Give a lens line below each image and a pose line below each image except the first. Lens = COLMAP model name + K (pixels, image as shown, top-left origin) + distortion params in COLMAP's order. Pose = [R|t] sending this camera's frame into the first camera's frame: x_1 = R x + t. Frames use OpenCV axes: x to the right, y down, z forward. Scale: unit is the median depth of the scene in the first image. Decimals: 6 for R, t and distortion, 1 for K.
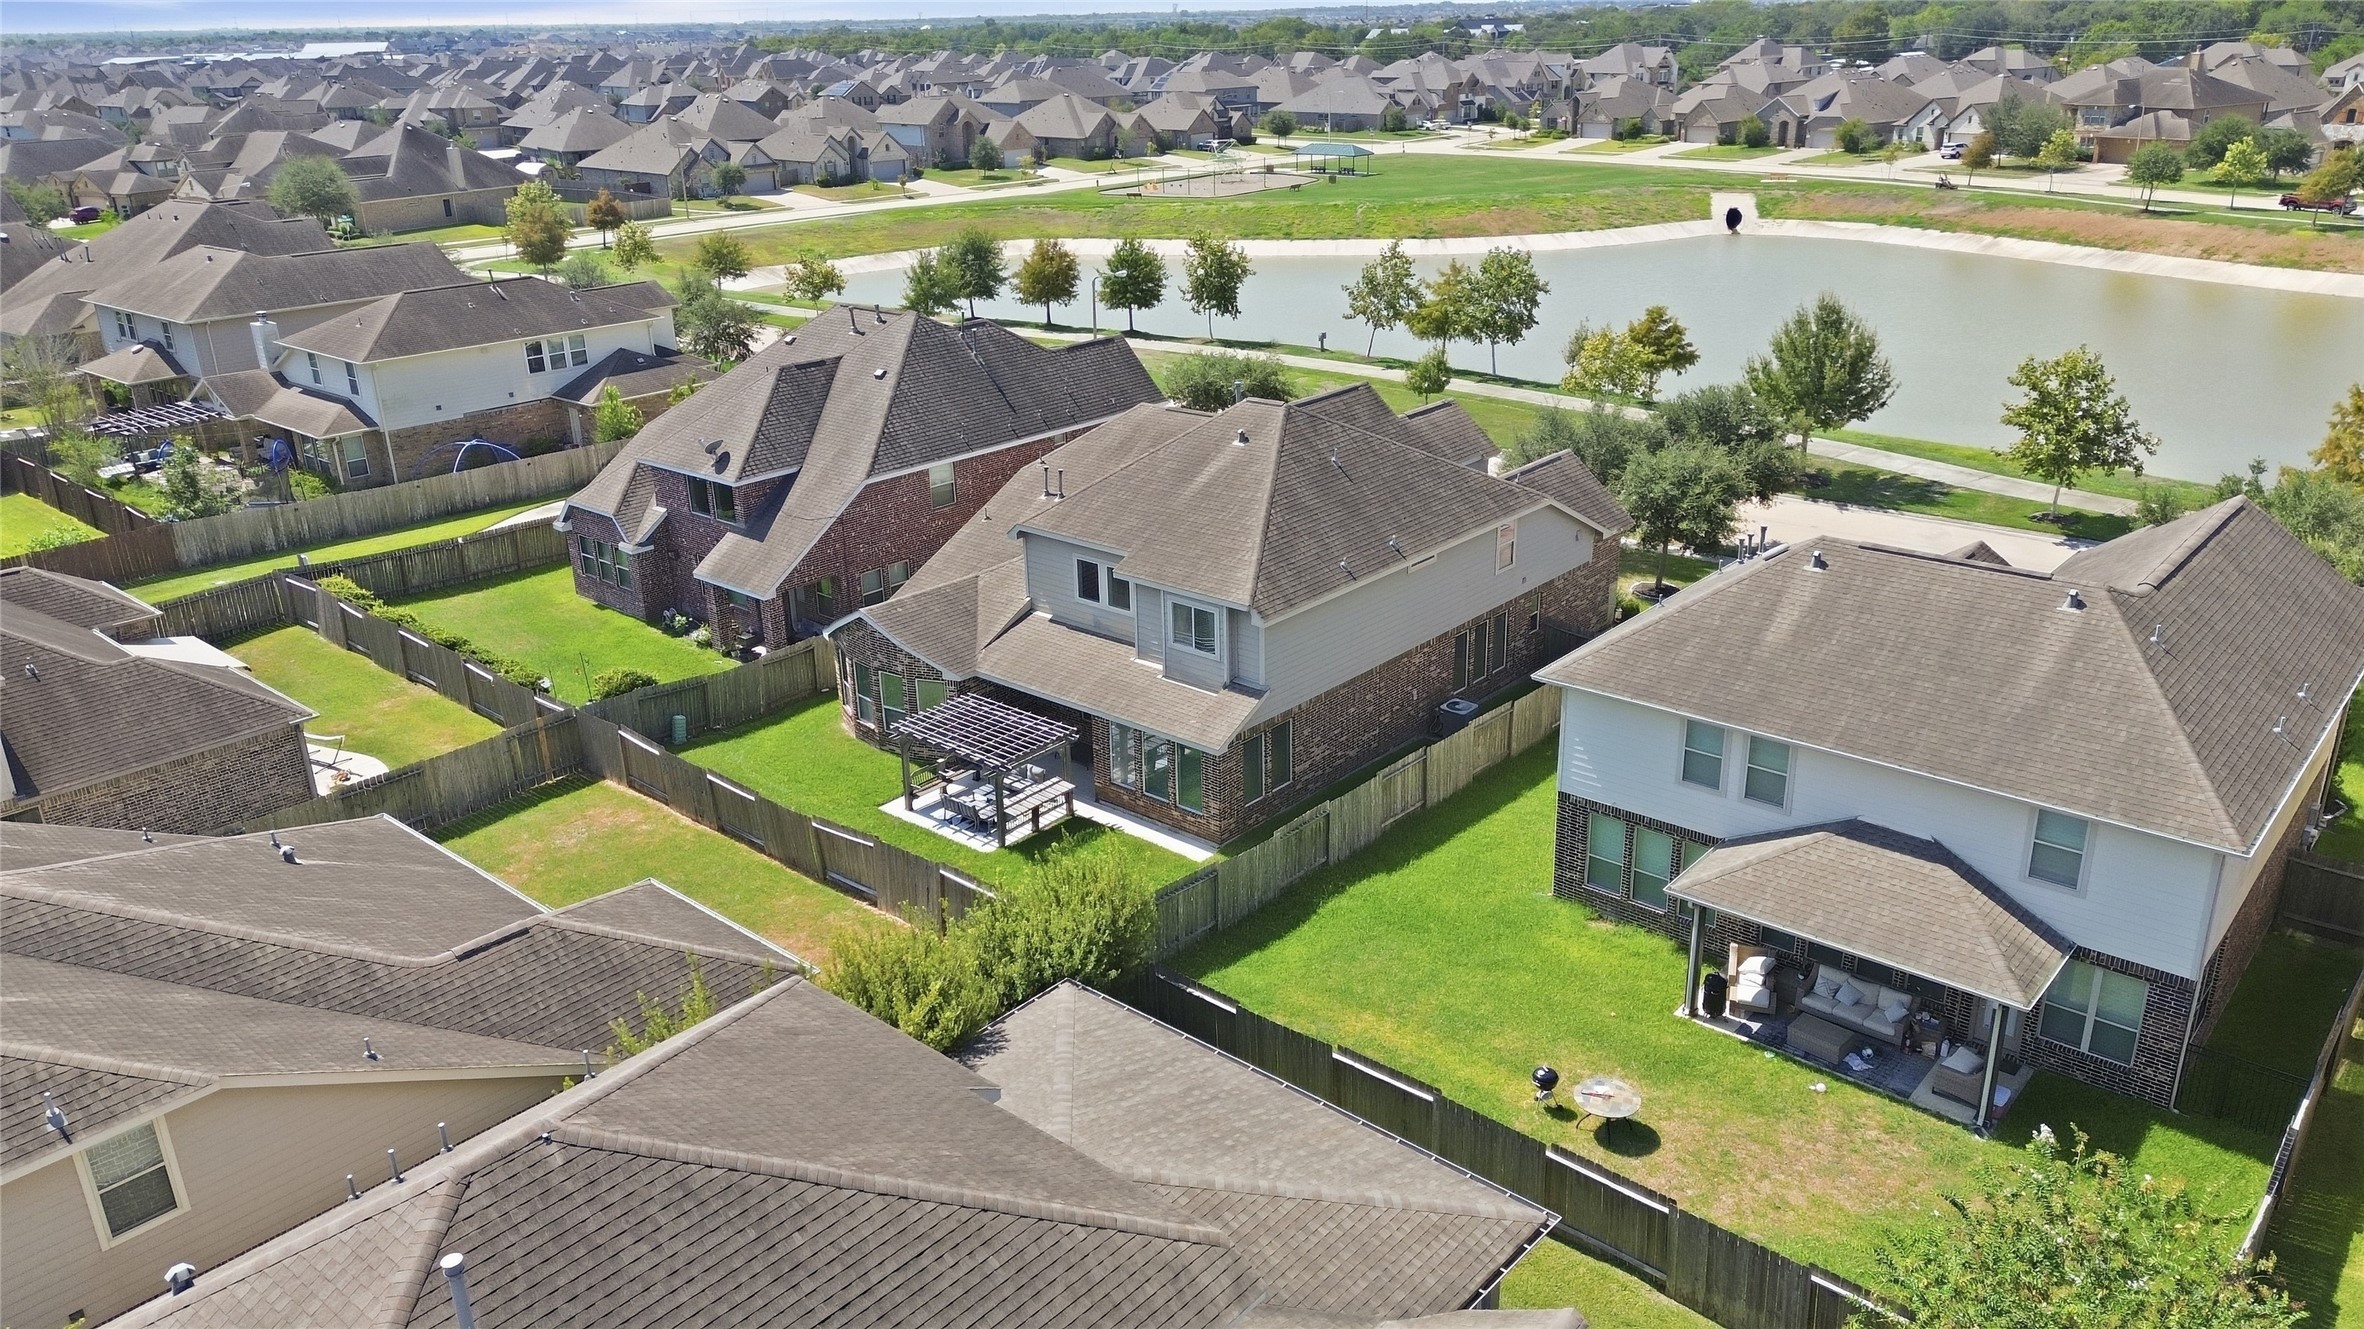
lens RADIAL K [[1598.3, 0, 1187.7], [0, 1598.3, 657.8], [0, 0, 1]] dist [0.080415, -0.079927]
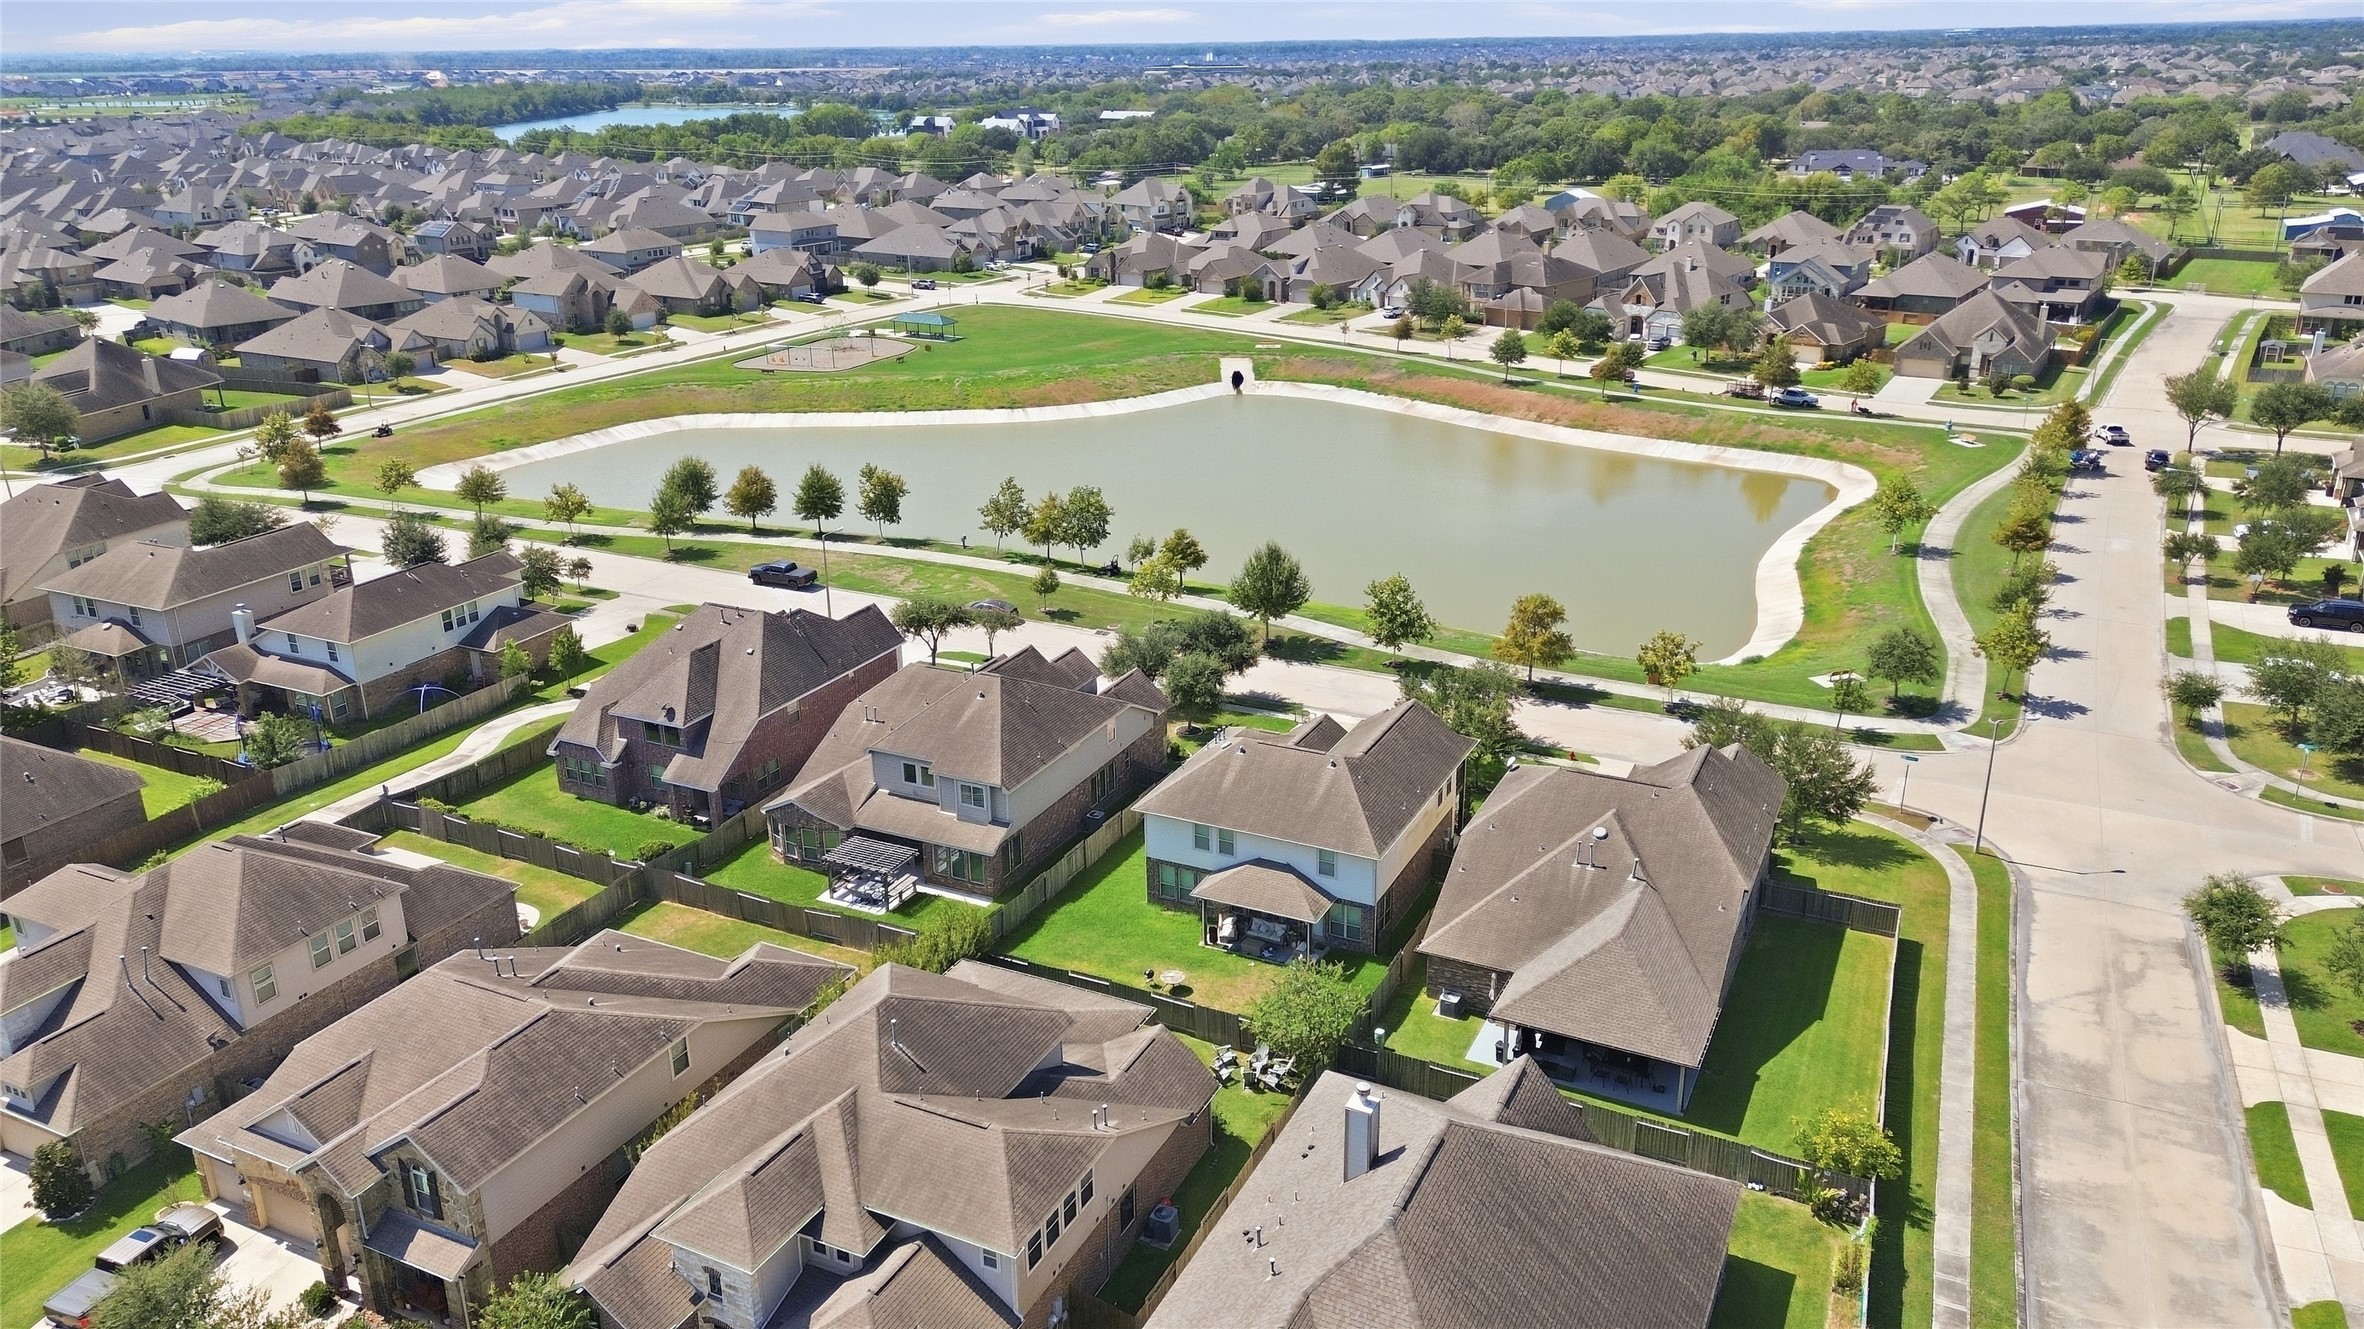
lens RADIAL K [[1598.3, 0, 1187.7], [0, 1598.3, 657.8], [0, 0, 1]] dist [0.080415, -0.079927]
pose [[0.963440, -0.075506, 0.257066, -0.159067], [0.080332, 0.996734, -0.008306, -0.101175], [-0.255599, 0.028653, 0.966358, -0.705876]]
